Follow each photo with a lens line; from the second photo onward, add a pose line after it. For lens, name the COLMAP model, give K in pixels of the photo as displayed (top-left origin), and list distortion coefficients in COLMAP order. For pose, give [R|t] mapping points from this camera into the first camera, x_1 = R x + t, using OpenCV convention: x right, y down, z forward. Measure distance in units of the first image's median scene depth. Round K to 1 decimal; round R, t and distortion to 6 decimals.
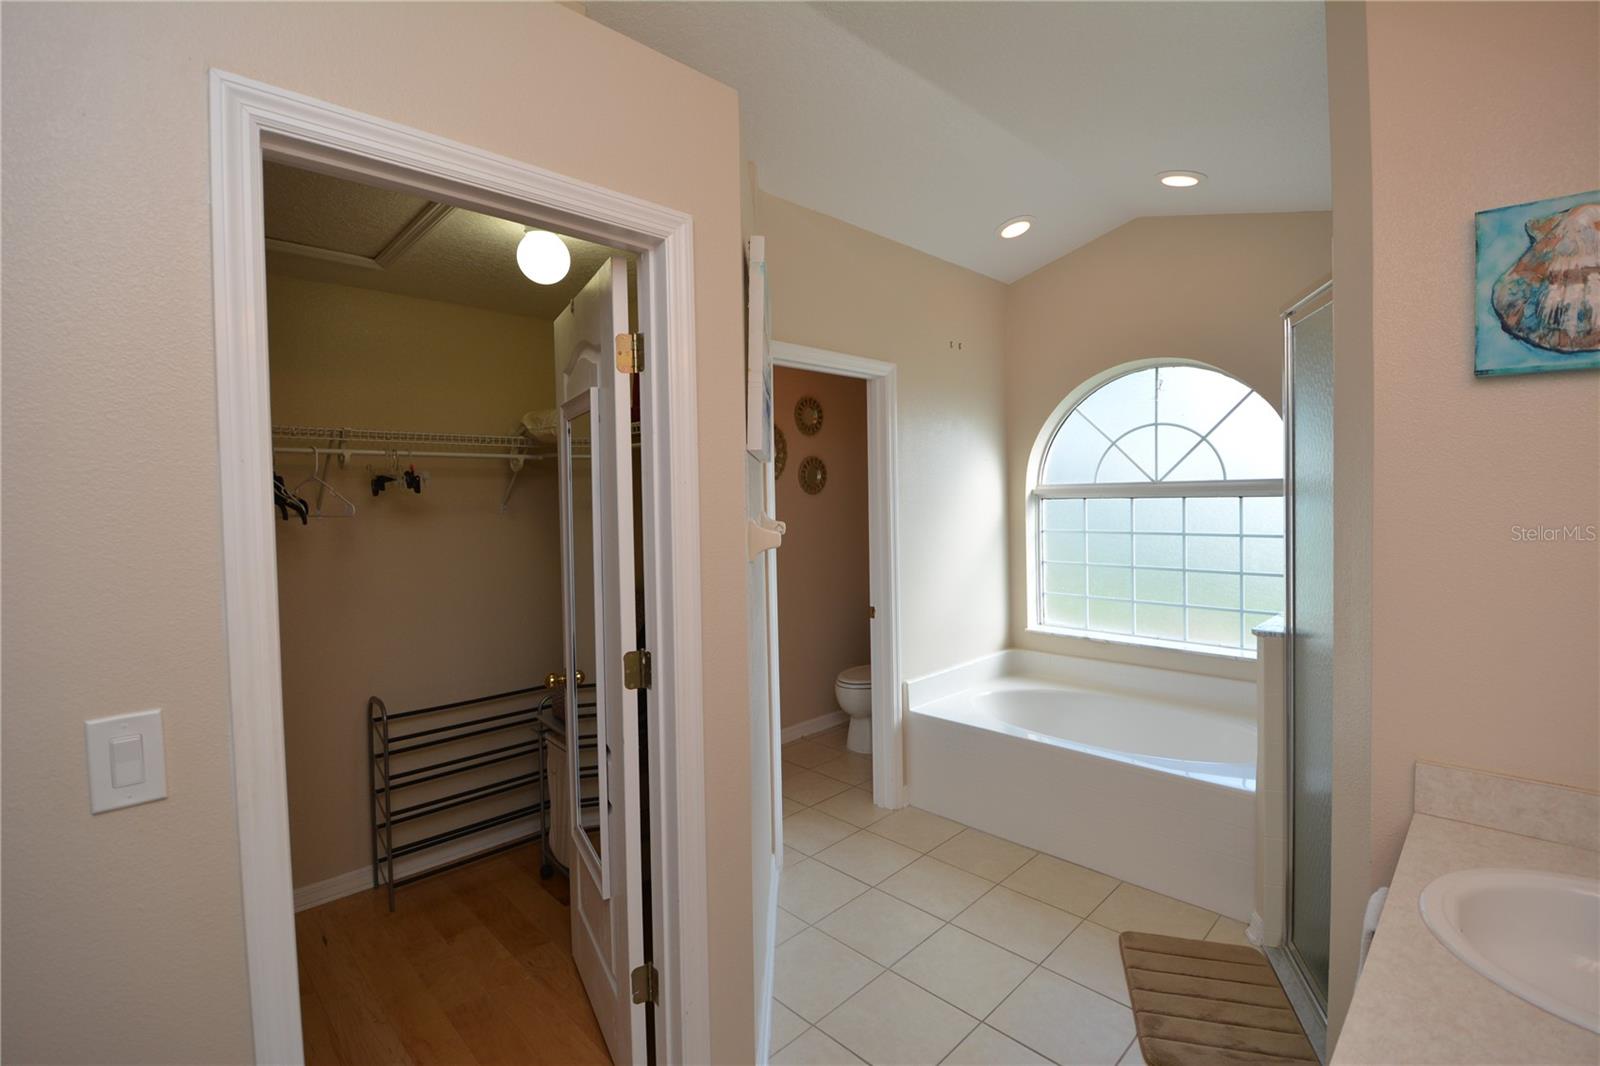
lens RADIAL K [[715.1, 0, 797.4], [0, 715.1, 510.7], [0, 0, 1]] dist [0.011286, -0.019987]
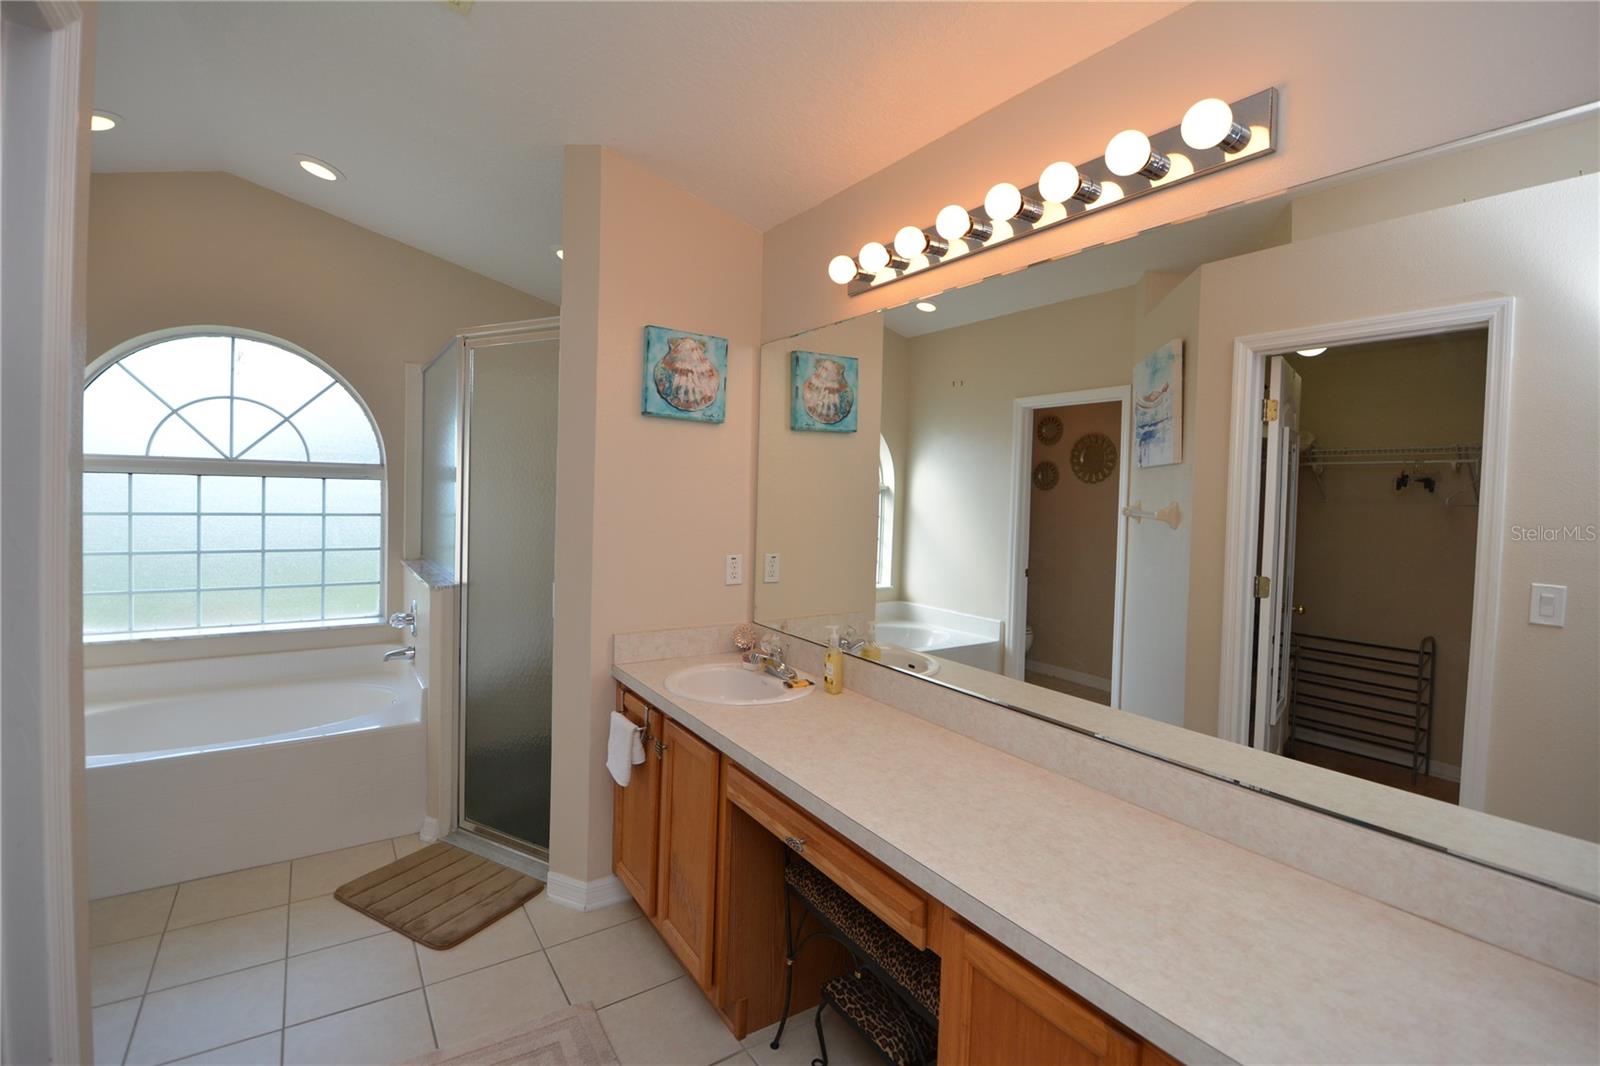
lens RADIAL K [[715.1, 0, 797.4], [0, 715.1, 510.7], [0, 0, 1]] dist [0.011286, -0.019987]
pose [[0.182274, -0.001856, 0.983246, -0.304157], [-0.009185, 0.999951, 0.003590, 0.018515], [-0.983205, -0.009685, 0.182248, 0.107638]]
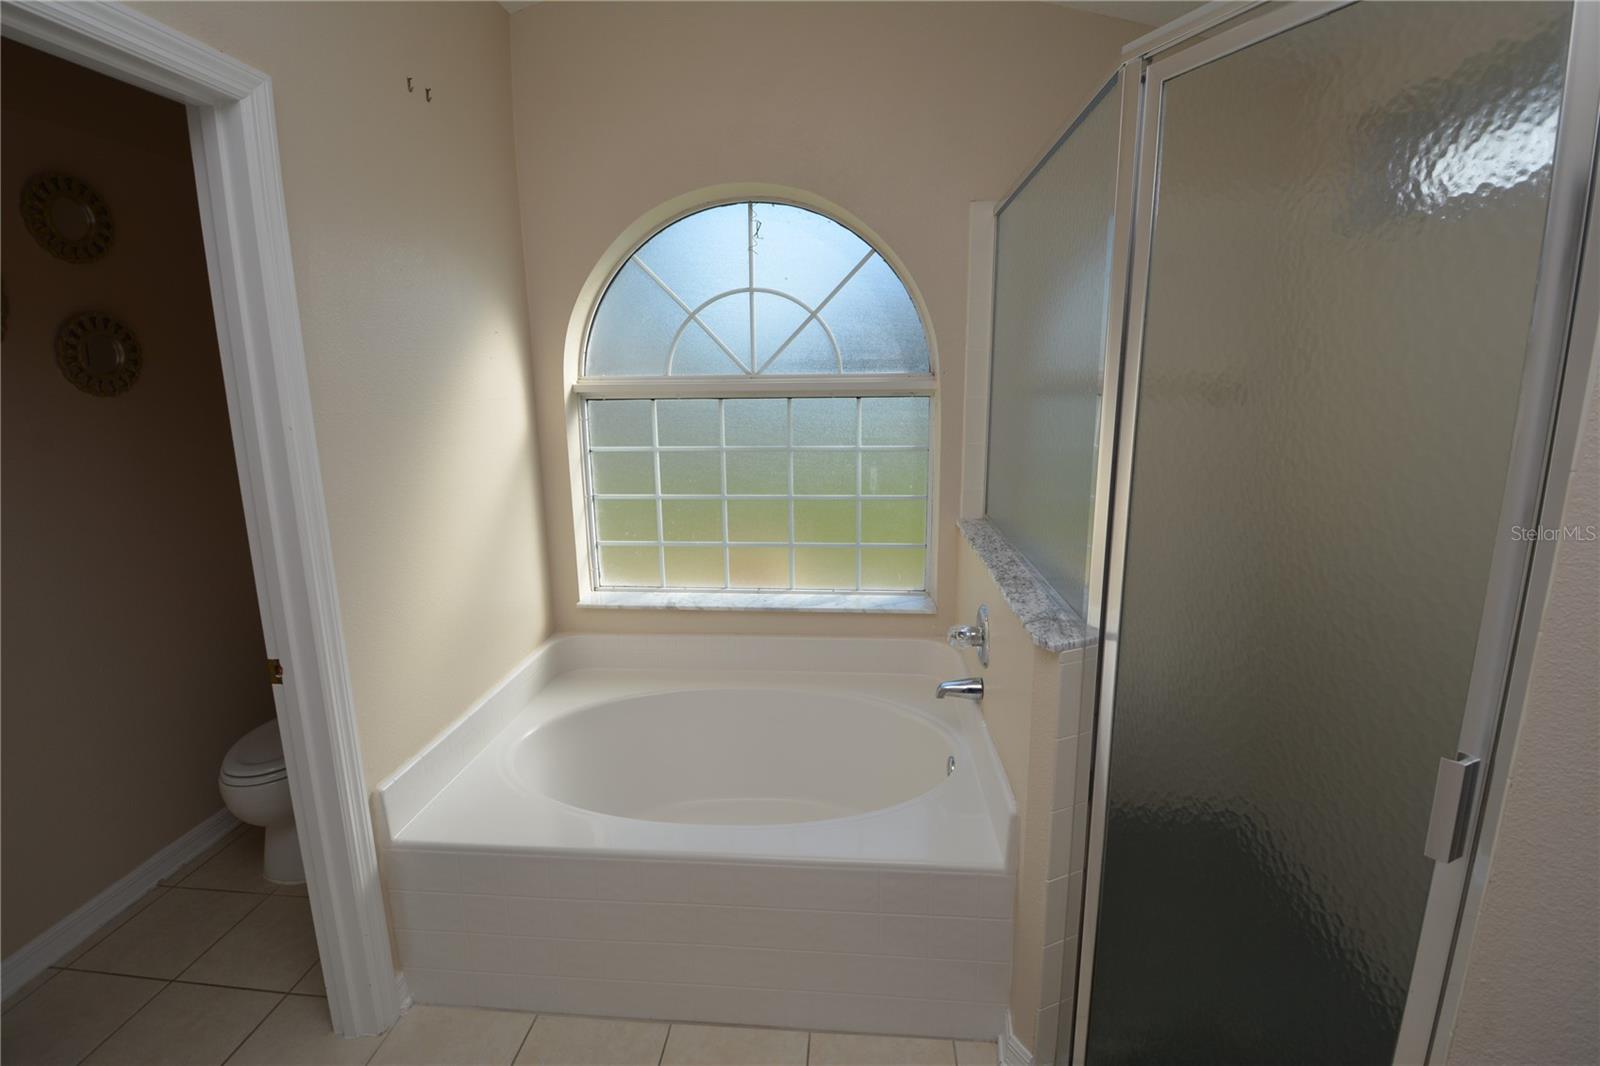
lens RADIAL K [[715.1, 0, 797.4], [0, 715.1, 510.7], [0, 0, 1]] dist [0.011286, -0.019987]
pose [[0.760164, -0.112041, 0.639998, 0.077312], [0.011868, 0.987250, 0.158736, -0.021865], [-0.649623, -0.113069, 0.751801, 0.463438]]
